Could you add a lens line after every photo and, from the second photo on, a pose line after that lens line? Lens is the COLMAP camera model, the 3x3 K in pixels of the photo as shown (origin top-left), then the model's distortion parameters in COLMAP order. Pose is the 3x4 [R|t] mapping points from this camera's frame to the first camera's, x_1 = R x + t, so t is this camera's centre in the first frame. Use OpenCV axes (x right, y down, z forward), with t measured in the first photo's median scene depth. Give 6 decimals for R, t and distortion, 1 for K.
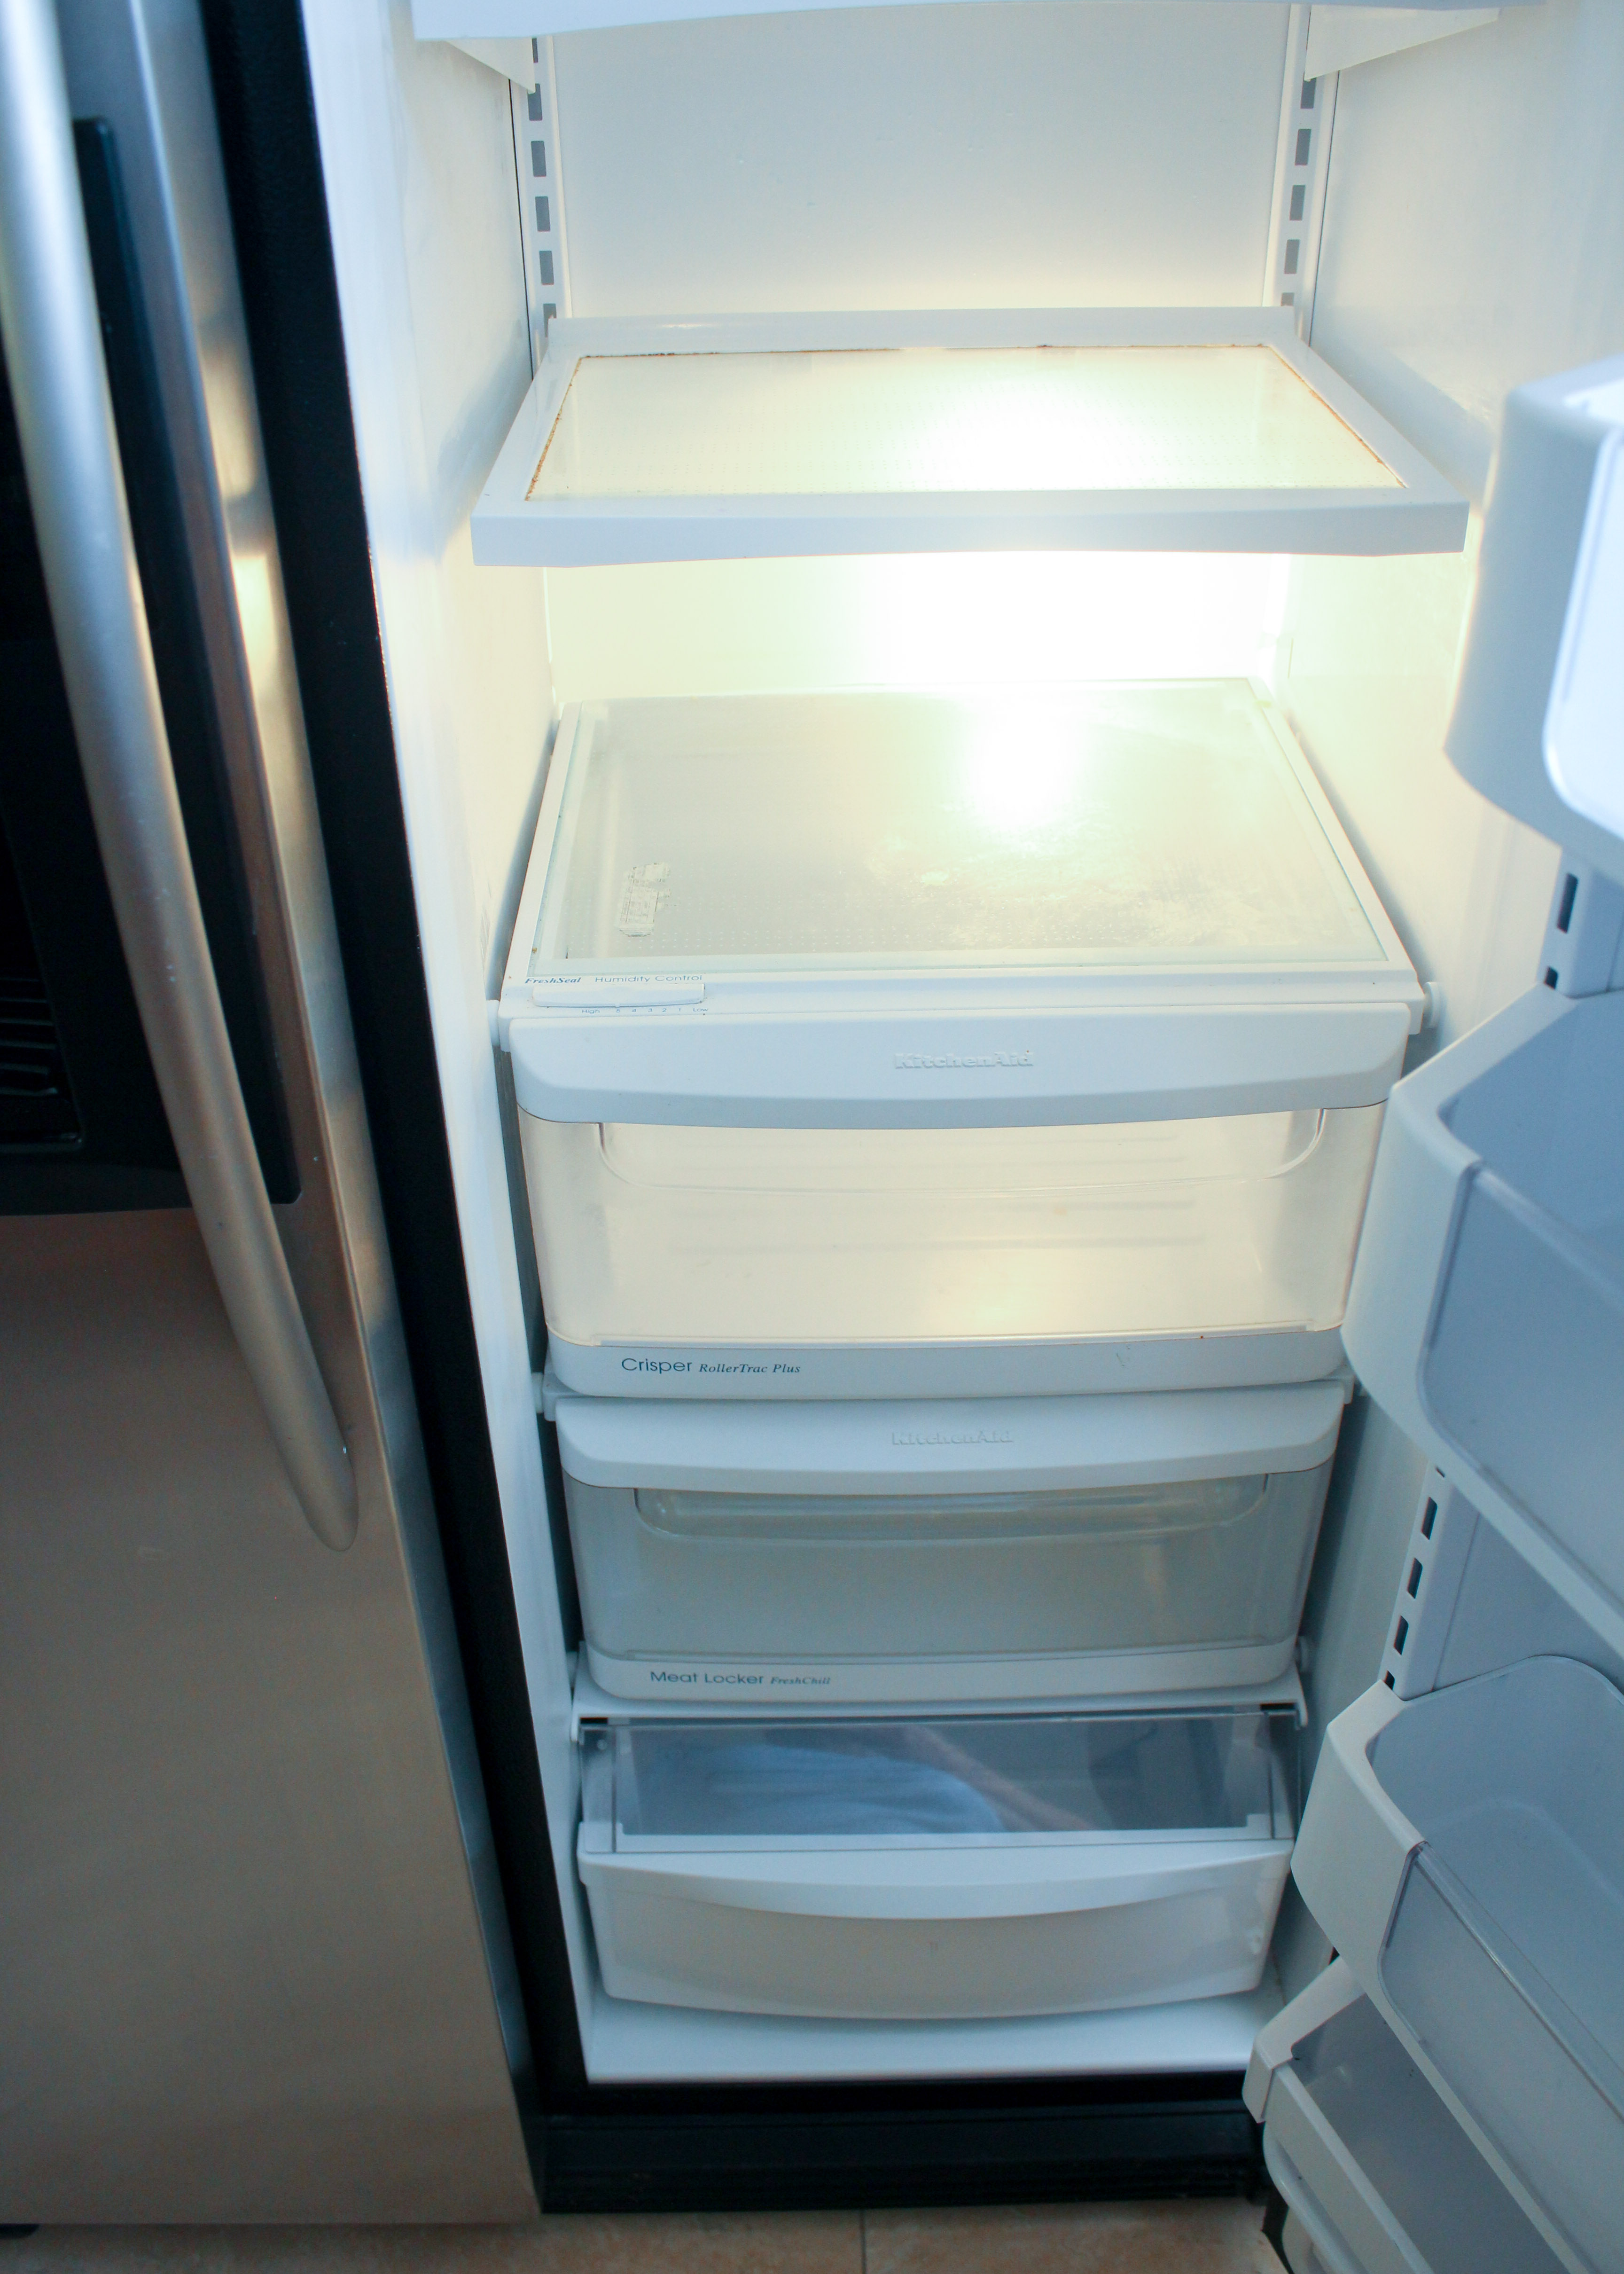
lens RADIAL K [[2048.6, 0, 795.8], [0, 2048.6, 1132.9], [0, 0, 1]] dist [-0.122686, 0.058367]
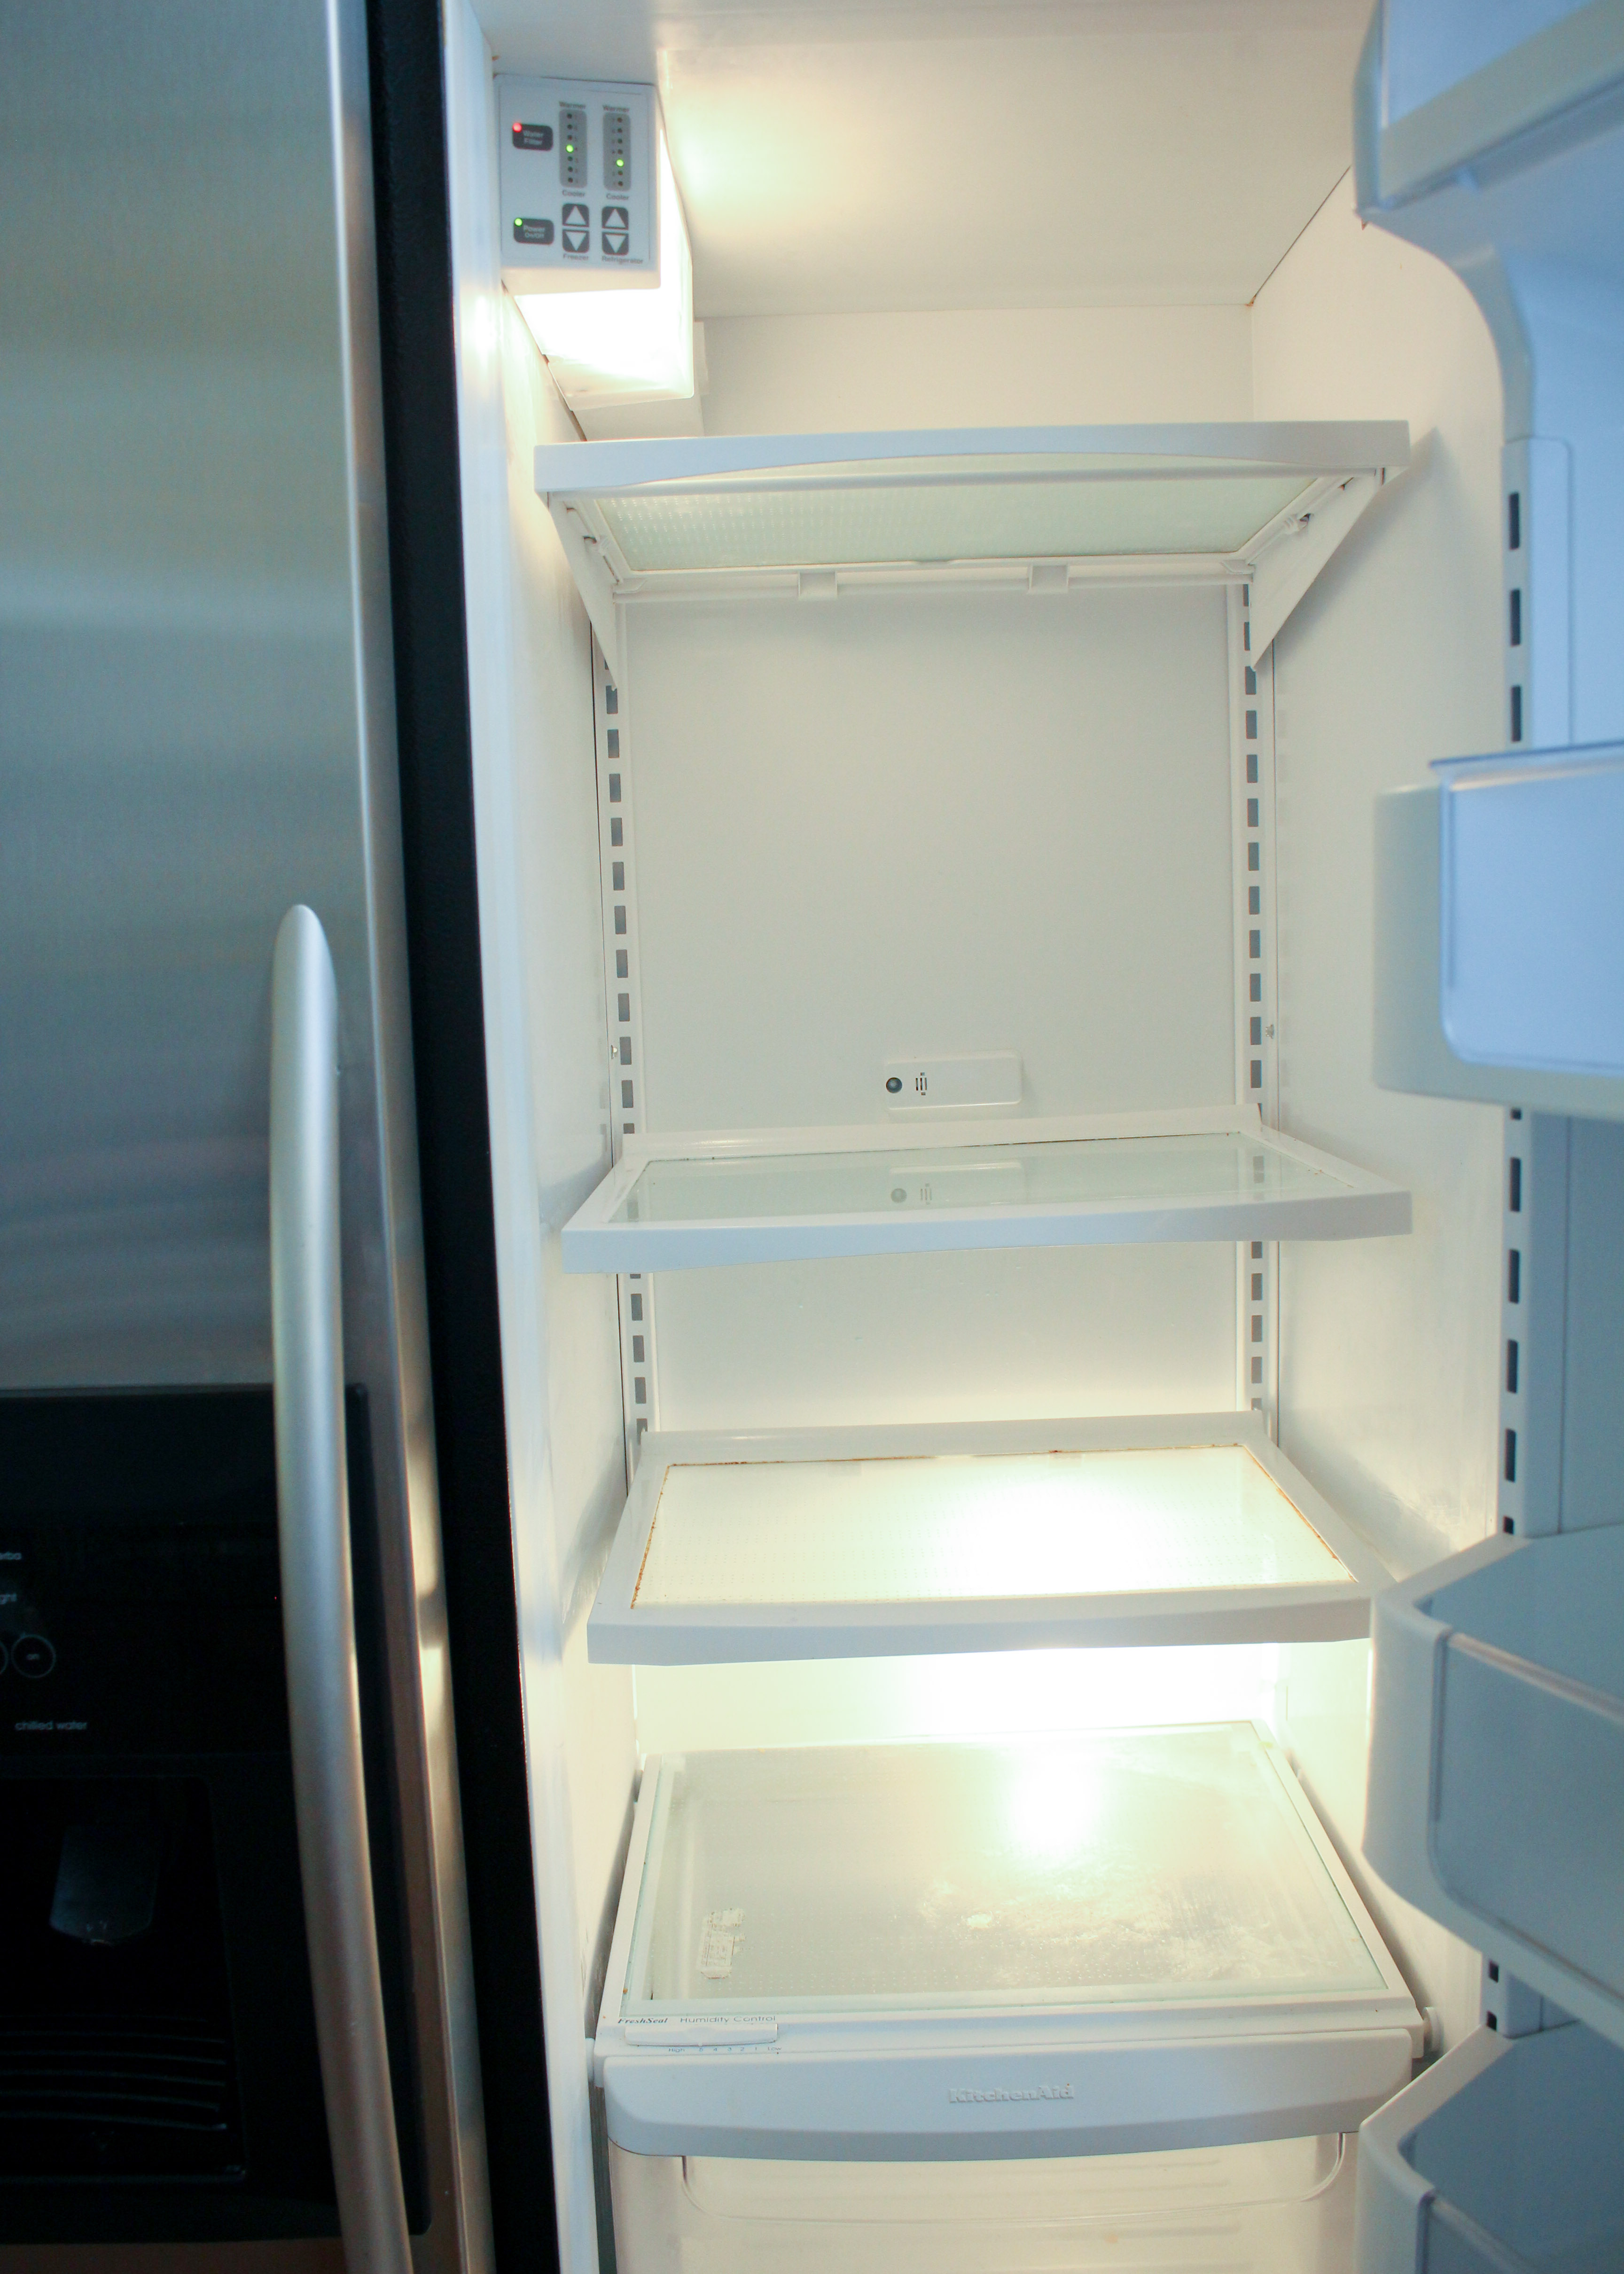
lens RADIAL K [[2048.6, 0, 788.4], [0, 2048.6, 1163.4], [0, 0, 1]] dist [-0.122686, 0.058367]
pose [[0.999702, -0.014246, -0.019814, -0.008763], [0.004009, 0.896764, -0.442490, -0.007864], [0.024072, 0.442279, 0.896554, -0.171523]]
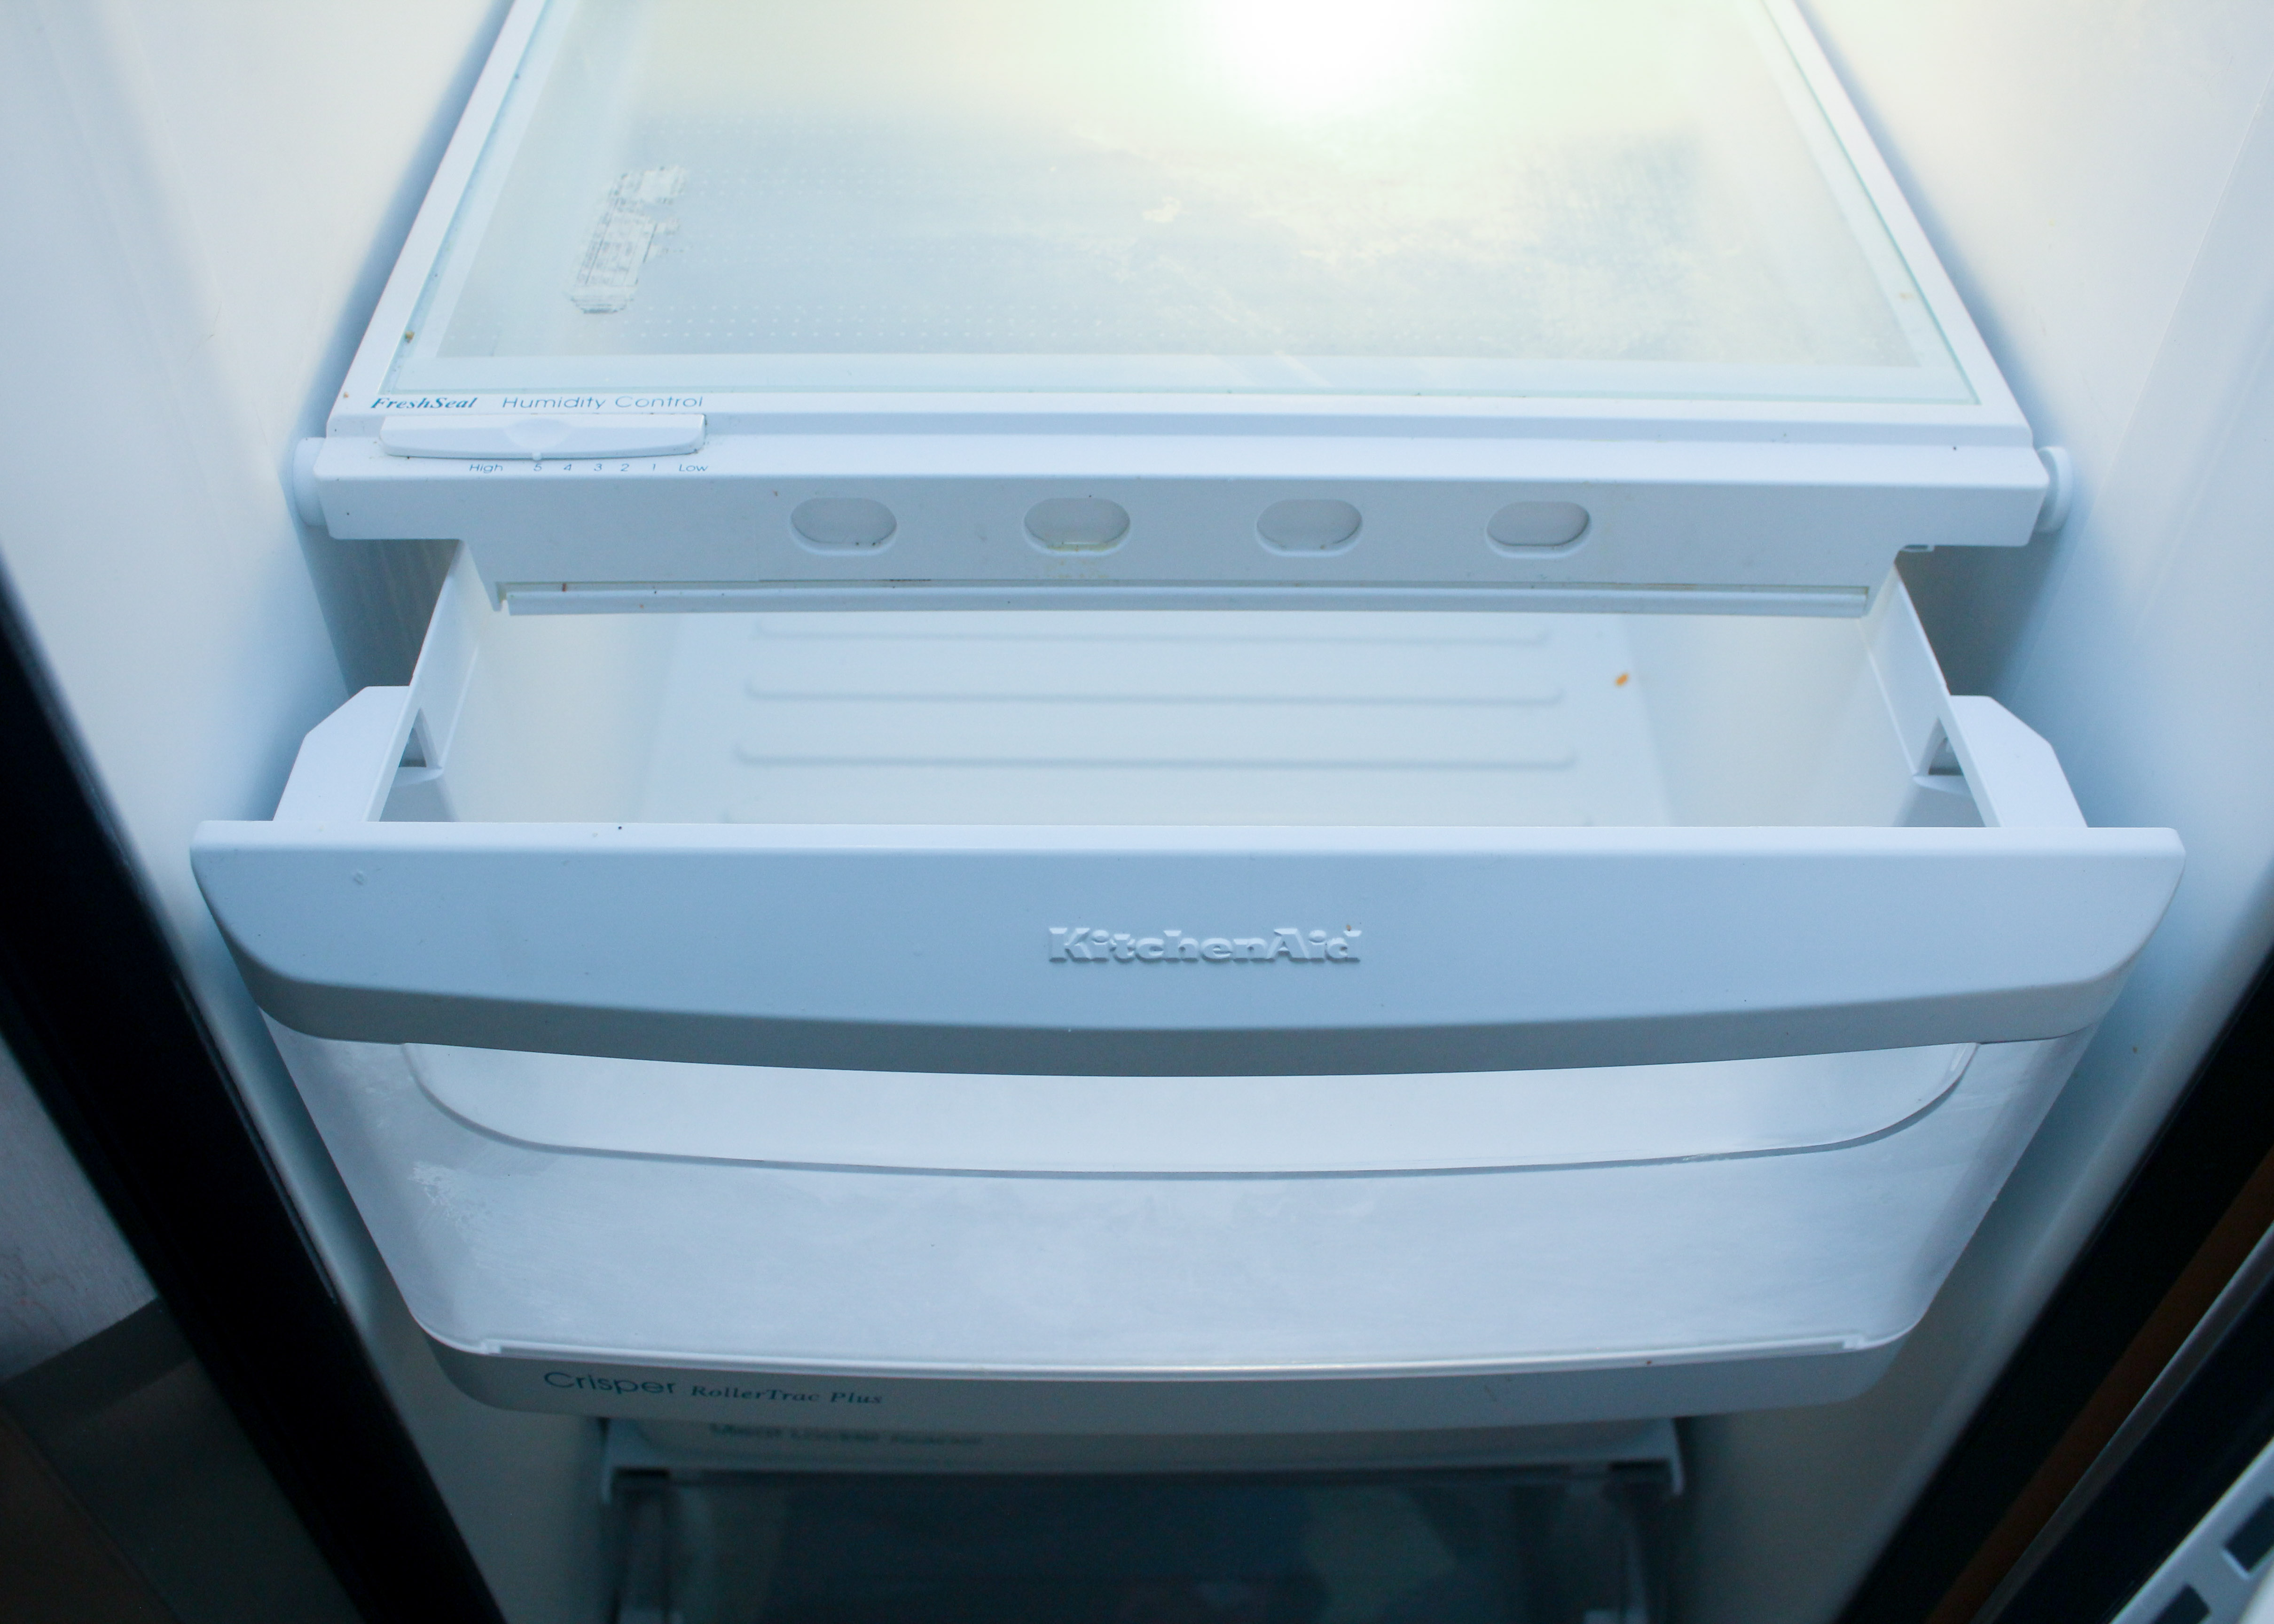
lens RADIAL K [[2048.6, 0, 1128.8], [0, 2048.6, 825.7], [0, 0, 1]] dist [-0.122686, 0.058367]
pose [[0.999559, 0.025716, 0.014824, 0.052432], [-0.028247, 0.977544, 0.208829, -0.070904], [-0.009121, -0.209156, 0.977840, 0.402812]]
